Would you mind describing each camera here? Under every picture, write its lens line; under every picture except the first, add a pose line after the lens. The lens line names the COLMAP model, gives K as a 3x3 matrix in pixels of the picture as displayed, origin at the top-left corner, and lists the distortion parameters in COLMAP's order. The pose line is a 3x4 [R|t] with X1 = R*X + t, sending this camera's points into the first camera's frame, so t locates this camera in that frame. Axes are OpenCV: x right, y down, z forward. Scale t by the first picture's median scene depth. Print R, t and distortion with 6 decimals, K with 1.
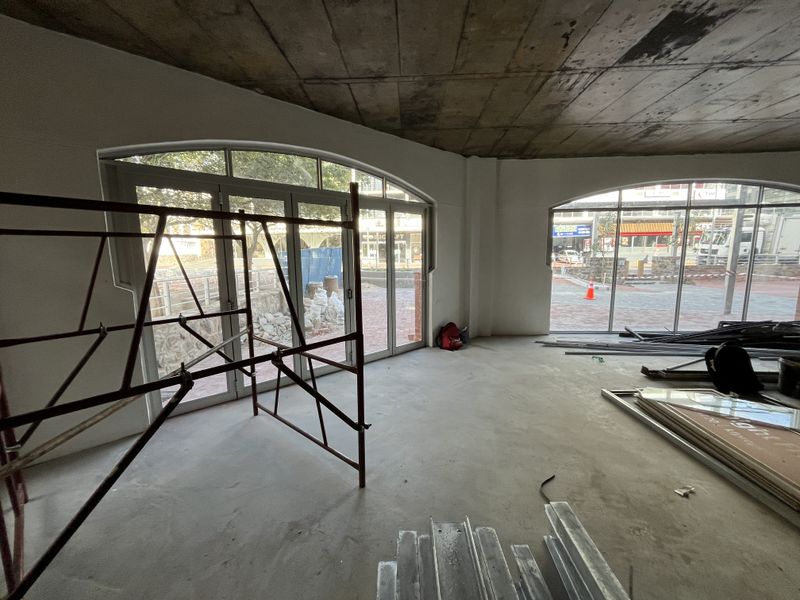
lens RADIAL K [[324.2, 0, 396.7], [0, 324.2, 300.0], [0, 0, 1]] dist [-0.002683, -0.000970]
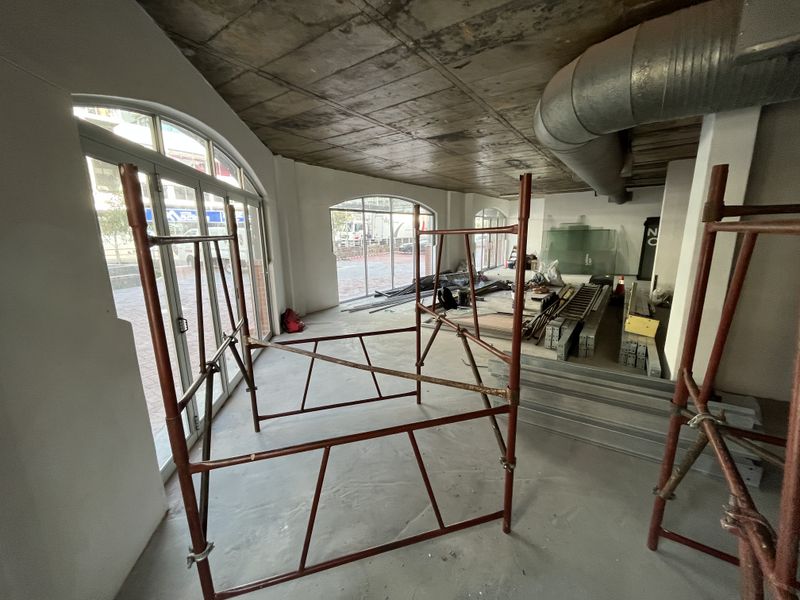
lens RADIAL K [[324.2, 0, 396.7], [0, 324.2, 300.0], [0, 0, 1]] dist [-0.002683, -0.000970]
pose [[0.542377, -0.168124, 0.823141, -0.689207], [0.130787, 0.984724, 0.114950, -0.047771], [-0.829893, 0.045310, 0.556080, 0.112279]]
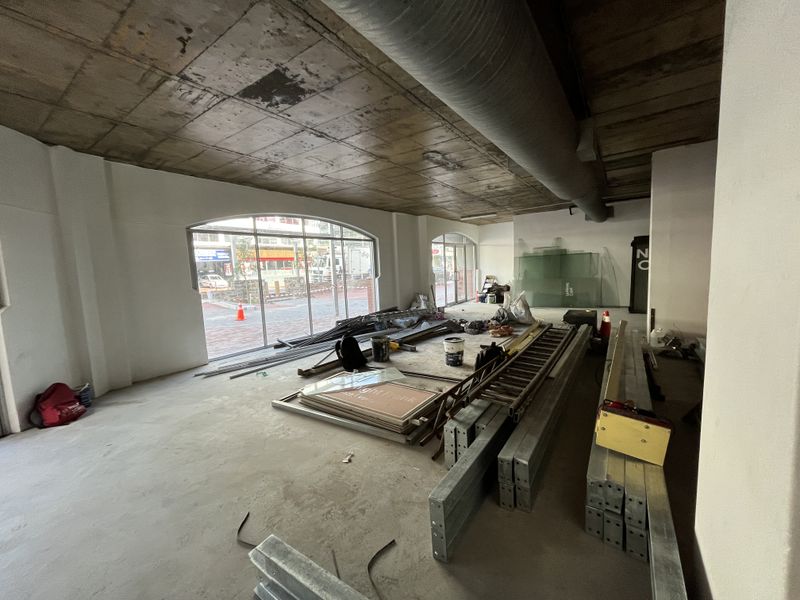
lens RADIAL K [[324.2, 0, 396.7], [0, 324.2, 300.0], [0, 0, 1]] dist [-0.002683, -0.000970]
pose [[0.535762, -0.095455, 0.838956, 0.002363], [0.159161, 0.987195, 0.010681, 0.004854], [-0.829233, 0.127807, 0.544094, 0.045708]]
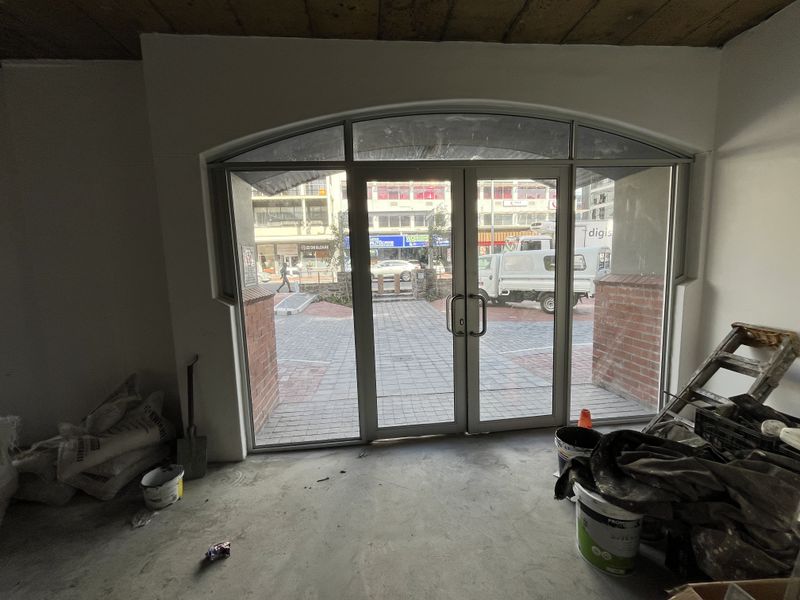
lens RADIAL K [[324.2, 0, 396.7], [0, 324.2, 300.0], [0, 0, 1]] dist [-0.002683, -0.000970]
pose [[0.990775, -0.035704, 0.130732, 2.586410], [0.039993, 0.998739, -0.030332, -0.104967], [-0.129484, 0.035281, 0.990954, 0.550171]]
